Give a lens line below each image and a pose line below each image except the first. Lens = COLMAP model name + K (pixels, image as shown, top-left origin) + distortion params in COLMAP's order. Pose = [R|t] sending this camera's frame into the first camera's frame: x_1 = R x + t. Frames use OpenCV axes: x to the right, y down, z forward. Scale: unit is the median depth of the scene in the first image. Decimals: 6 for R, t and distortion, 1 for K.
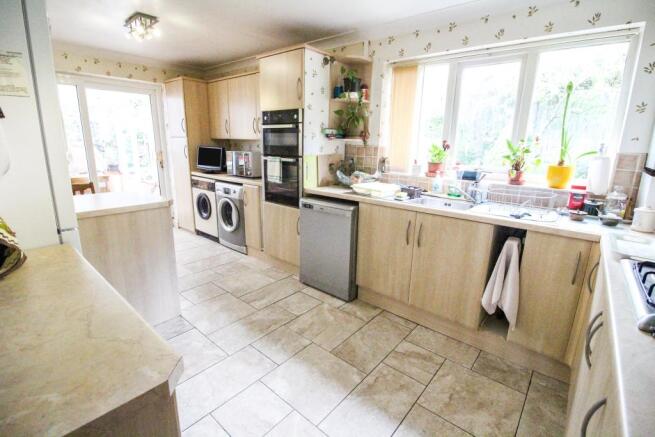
lens RADIAL K [[302.1, 0, 333.4], [0, 302.1, 215.3], [0, 0, 1]] dist [0.000762, -0.014109]
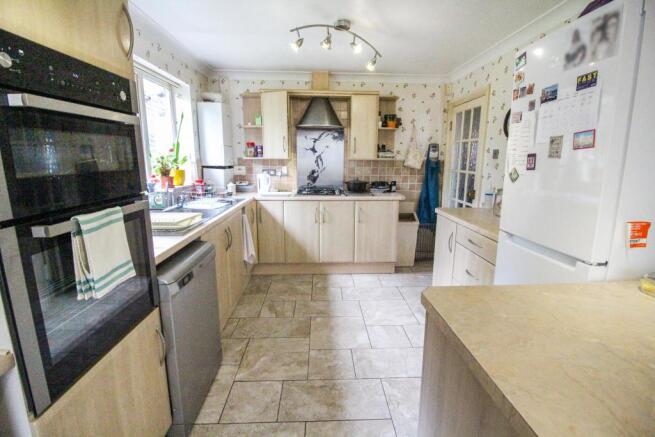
lens RADIAL K [[302.1, 0, 333.4], [0, 302.1, 215.3], [0, 0, 1]] dist [0.000762, -0.014109]
pose [[-0.672763, -0.168627, 0.720385, -0.726963], [0.150026, 0.922359, 0.356014, -0.332350], [-0.724487, 0.347590, -0.595231, 1.279896]]
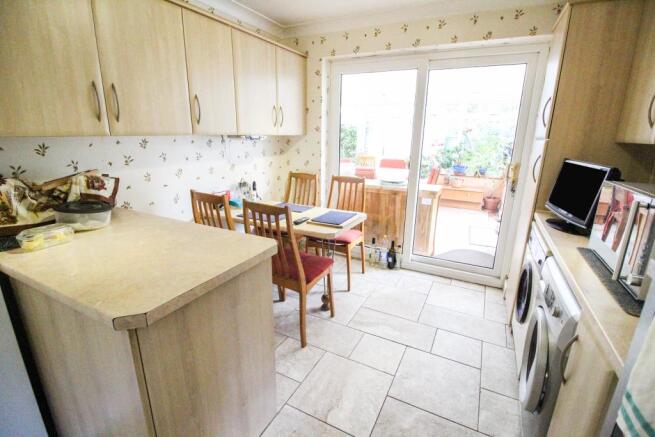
lens RADIAL K [[302.1, 0, 333.4], [0, 302.1, 215.3], [0, 0, 1]] dist [0.000762, -0.014109]
pose [[0.223741, 0.227027, -0.947839, -0.179089], [-0.240321, 0.955317, 0.172090, -0.261593], [0.944556, 0.189282, 0.268303, 1.057320]]
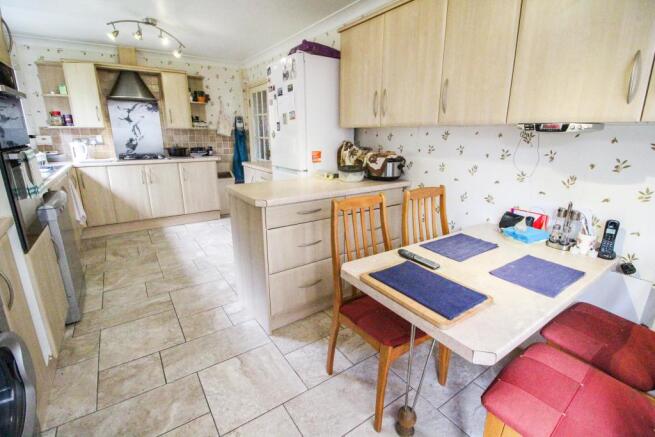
lens RADIAL K [[302.1, 0, 333.4], [0, 302.1, 215.3], [0, 0, 1]] dist [0.000762, -0.014109]
pose [[-0.963911, -0.101840, 0.245978, -1.087315], [0.029990, 0.876525, 0.480421, -0.417003], [-0.264532, 0.470459, -0.841838, 1.715449]]
